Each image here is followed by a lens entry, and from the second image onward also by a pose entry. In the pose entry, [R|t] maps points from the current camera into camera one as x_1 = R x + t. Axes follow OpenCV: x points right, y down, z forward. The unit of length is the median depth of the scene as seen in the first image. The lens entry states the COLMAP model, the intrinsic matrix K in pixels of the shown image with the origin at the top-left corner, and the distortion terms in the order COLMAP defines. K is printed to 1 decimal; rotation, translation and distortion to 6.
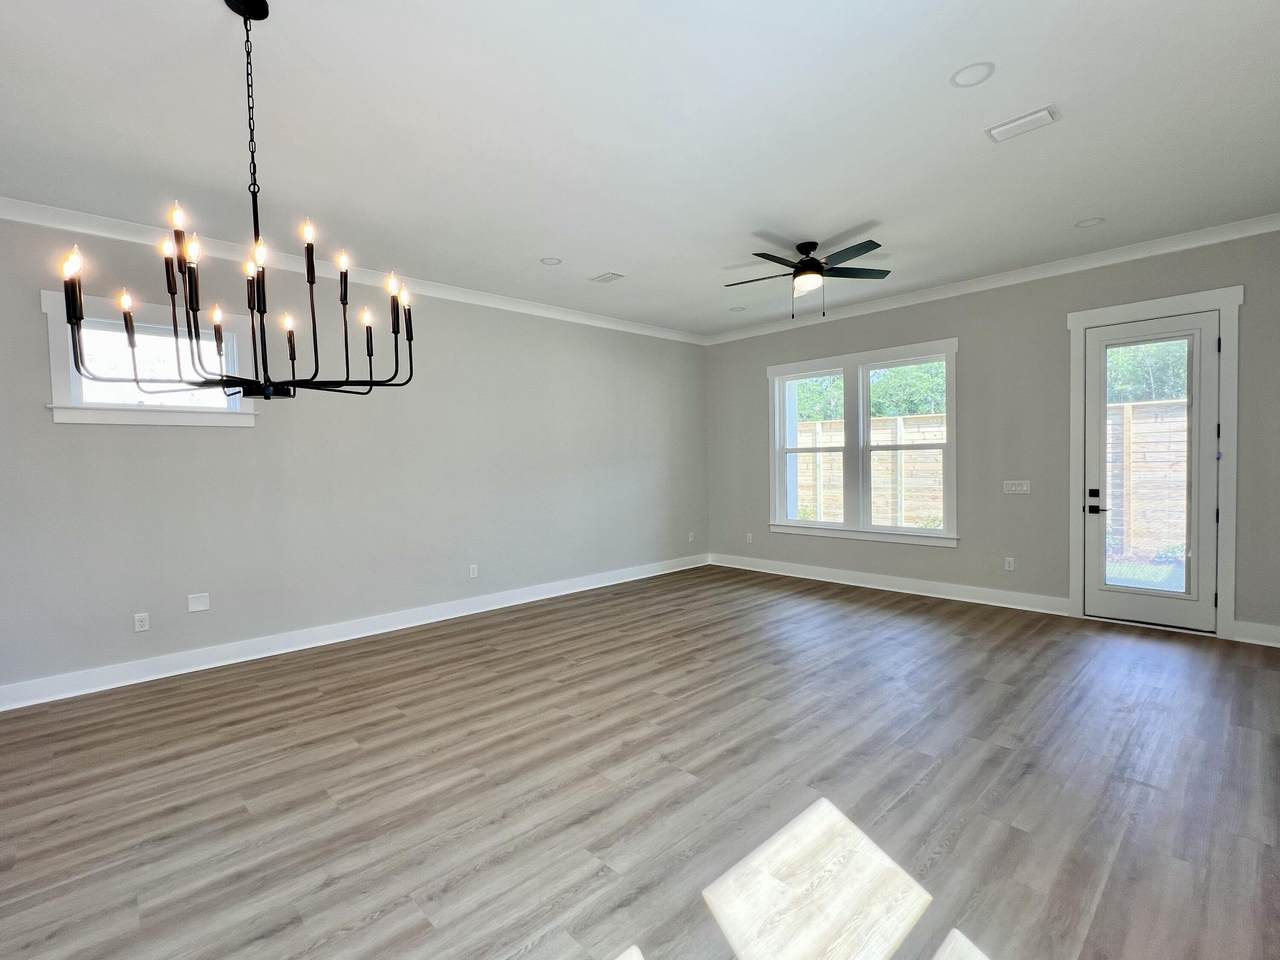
lens RADIAL K [[593.6, 0, 638.5], [0, 593.6, 482.2], [0, 0, 1]] dist [-0.003982, 0.002543]
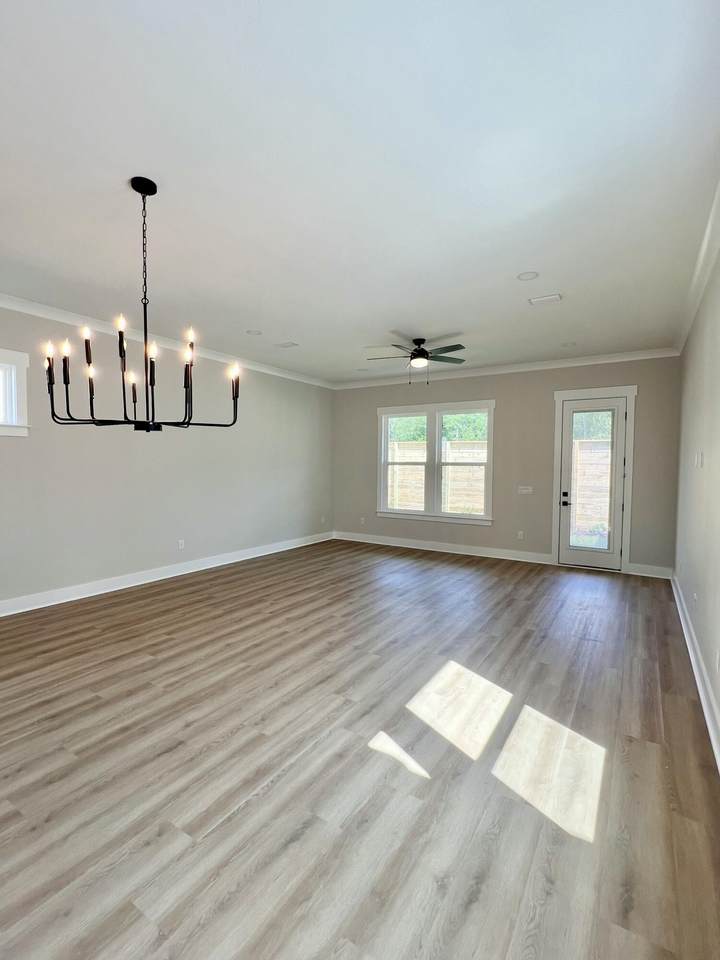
lens RADIAL K [[445.2, 0, 359.2], [0, 445.2, 483.3], [0, 0, 1]] dist [-0.003982, 0.002543]
pose [[0.968742, 0.018250, 0.247400, -0.230983], [-0.019835, 0.999796, 0.003916, -0.010609], [-0.247278, -0.008701, 0.968905, -0.197632]]
